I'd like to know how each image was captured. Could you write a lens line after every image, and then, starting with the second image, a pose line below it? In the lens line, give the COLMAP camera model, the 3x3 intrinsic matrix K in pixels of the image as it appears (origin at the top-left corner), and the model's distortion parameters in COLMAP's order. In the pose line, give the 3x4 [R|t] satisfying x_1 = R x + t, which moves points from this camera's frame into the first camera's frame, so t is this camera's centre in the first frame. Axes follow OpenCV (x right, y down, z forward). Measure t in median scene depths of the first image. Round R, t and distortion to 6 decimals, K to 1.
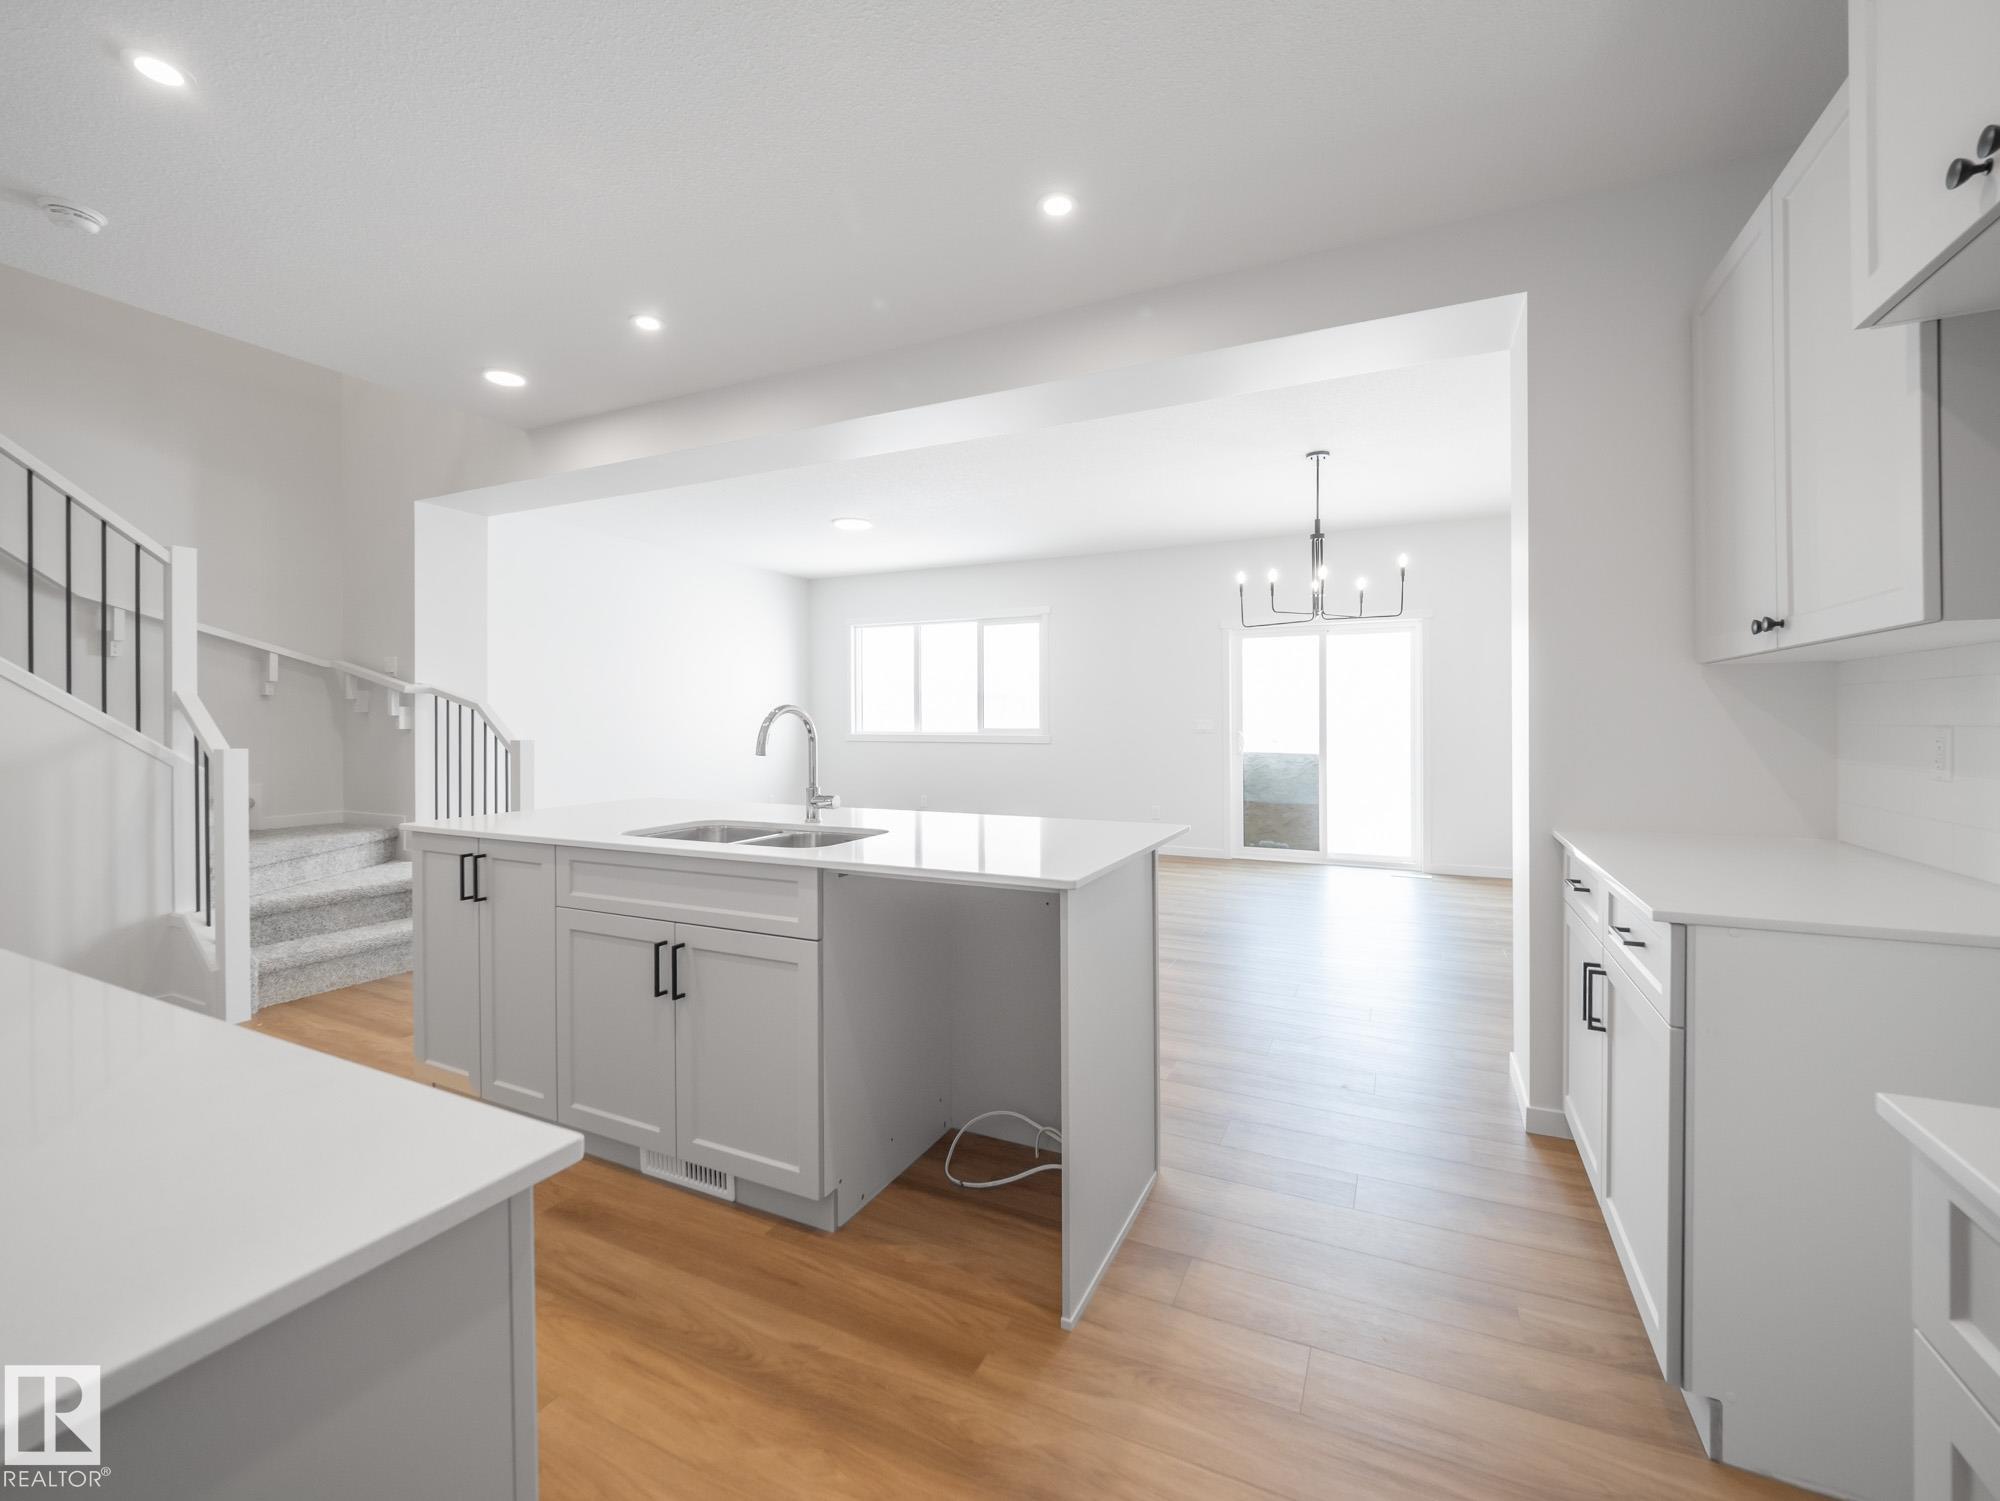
lens RADIAL K [[844.2, 0, 990.5], [0, 844.2, 734.9], [0, 0, 1]] dist [0.001837, -0.009217]
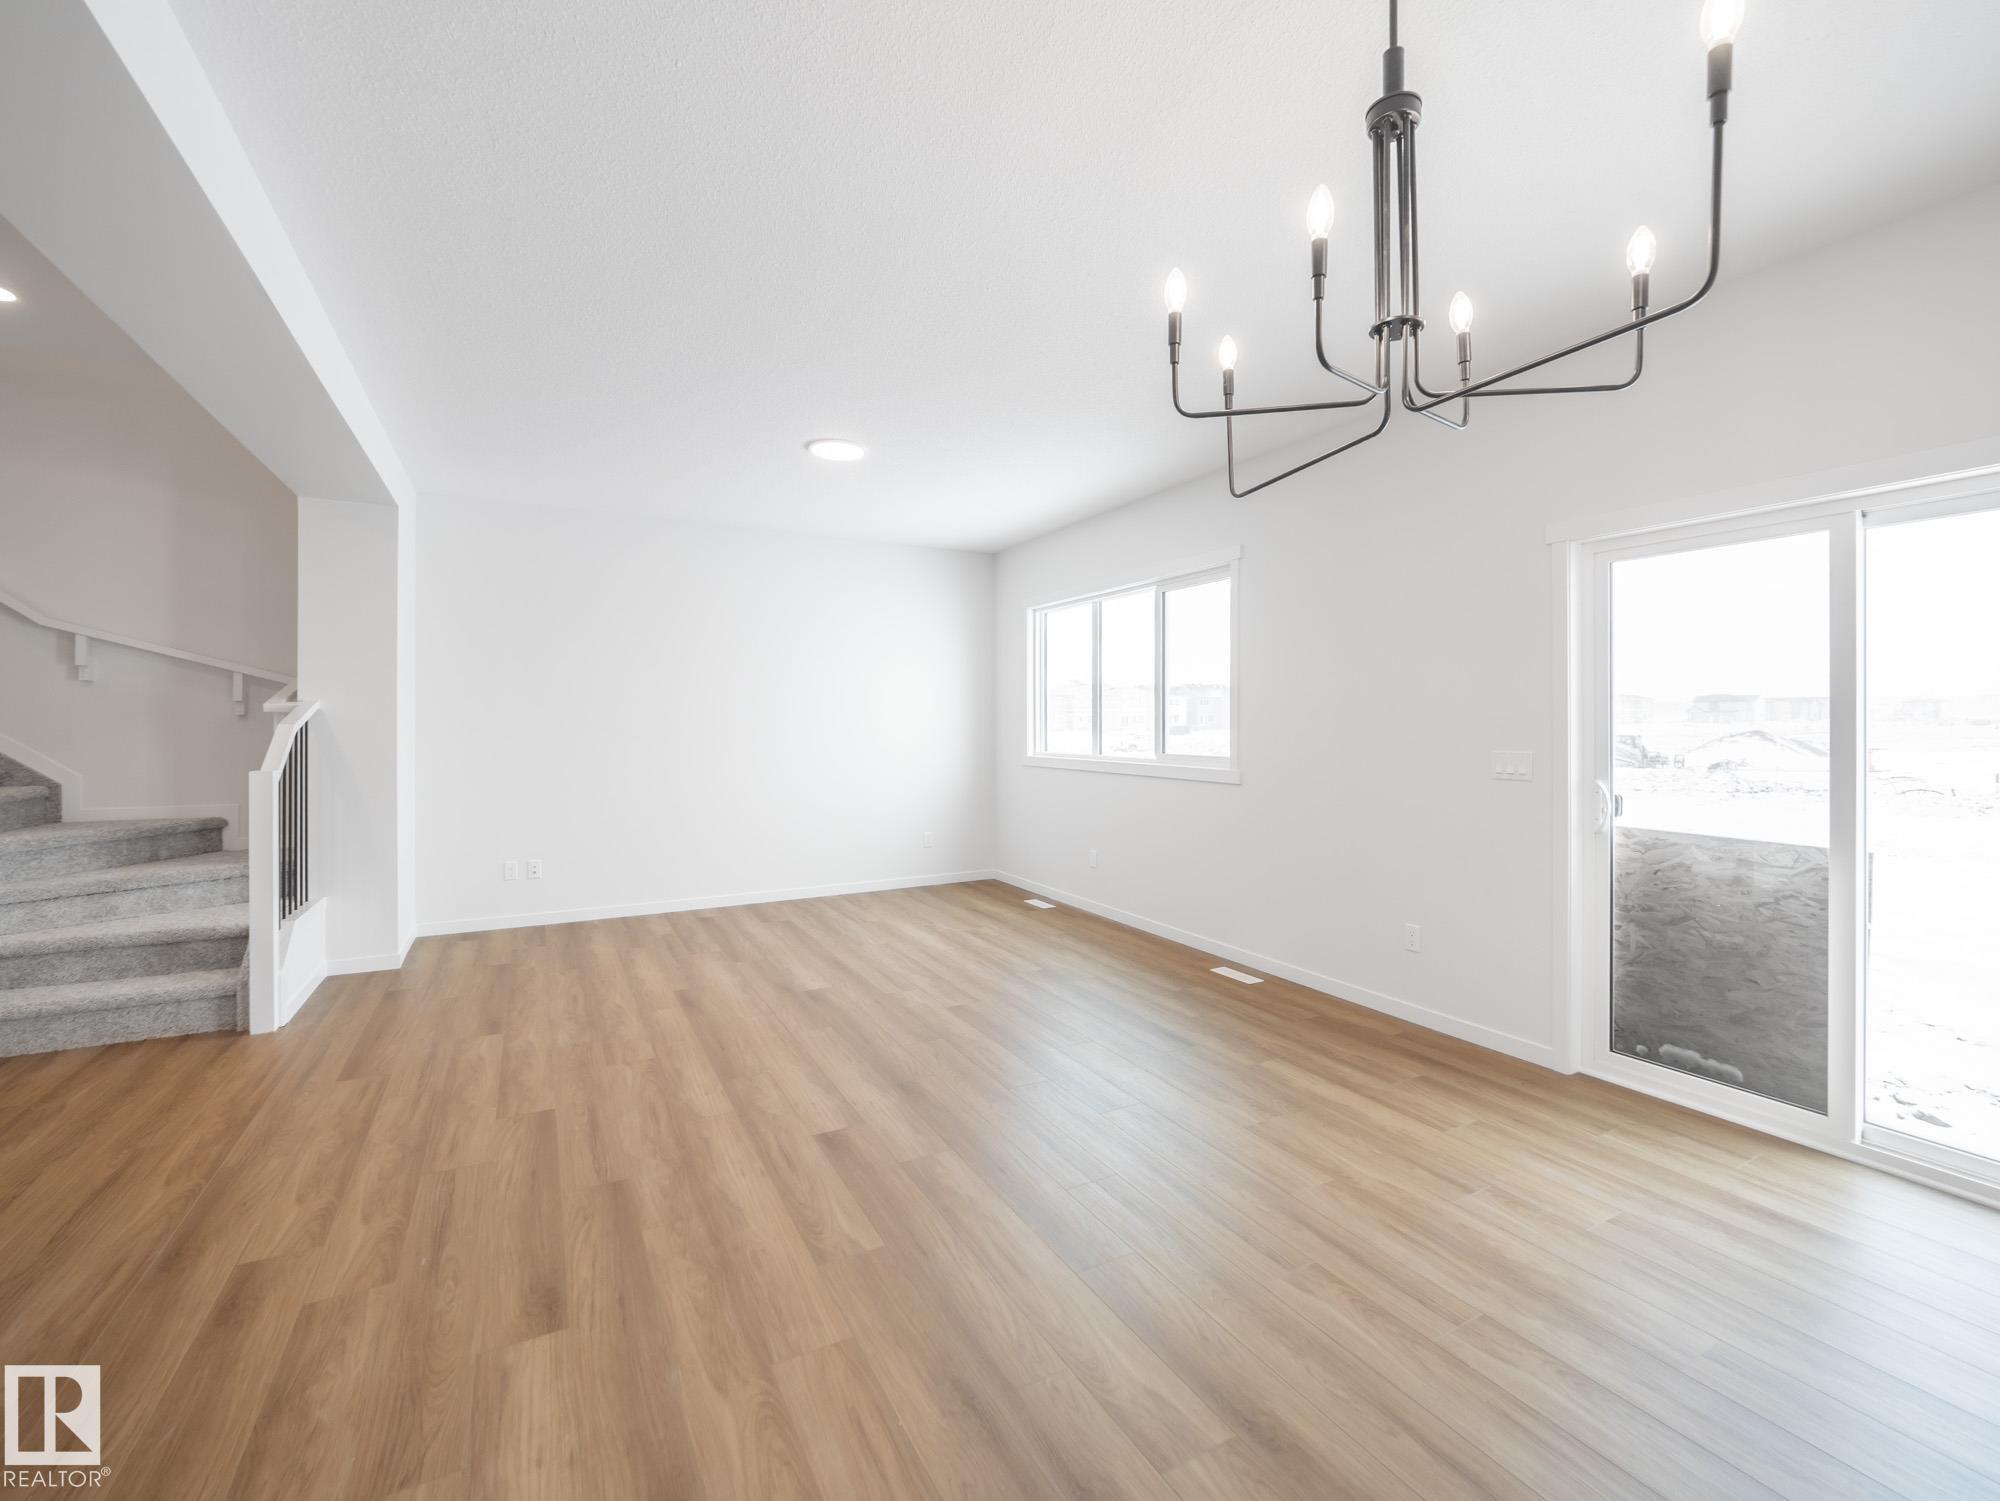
lens RADIAL K [[844.2, 0, 990.5], [0, 844.2, 734.9], [0, 0, 1]] dist [0.001837, -0.009217]
pose [[0.818787, 0.007950, -0.574042, 0.288636], [-0.013773, 0.999888, -0.005797, -0.019574], [0.573932, 0.012652, 0.818805, 0.479662]]
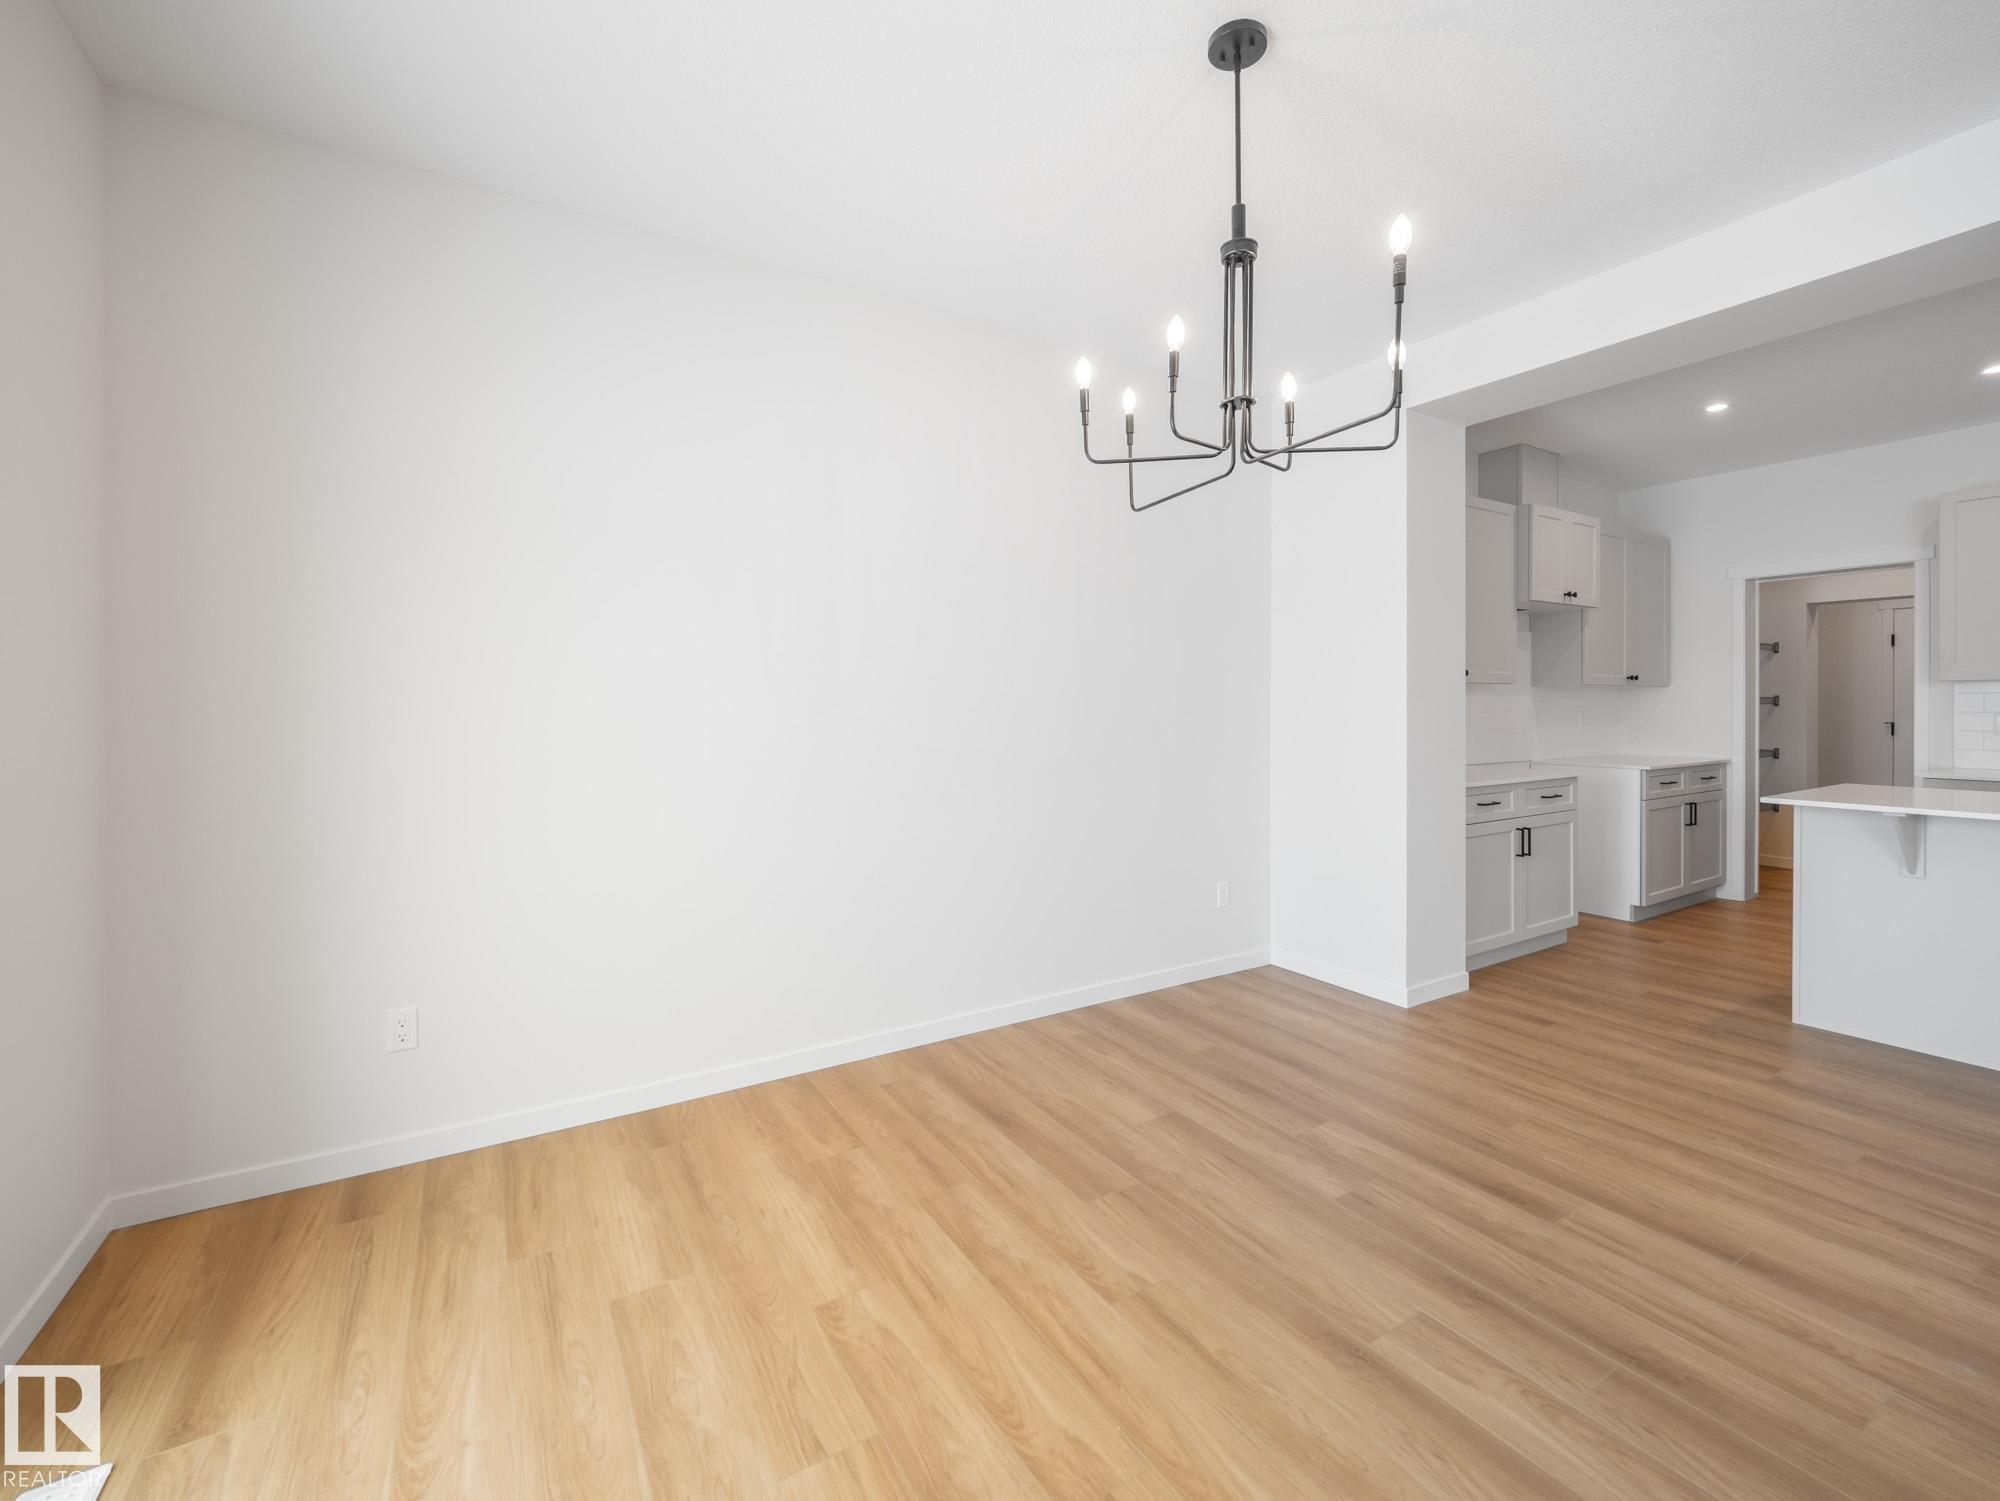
lens RADIAL K [[866.4, 0, 1002.0], [0, 866.4, 690.3], [0, 0, 1]] dist [0.002902, -0.010088]
pose [[-0.852380, 0.011158, 0.522804, 0.181380], [0.016300, 0.999853, 0.005236, -0.023366], [-0.522669, 0.012985, -0.852437, 0.934385]]
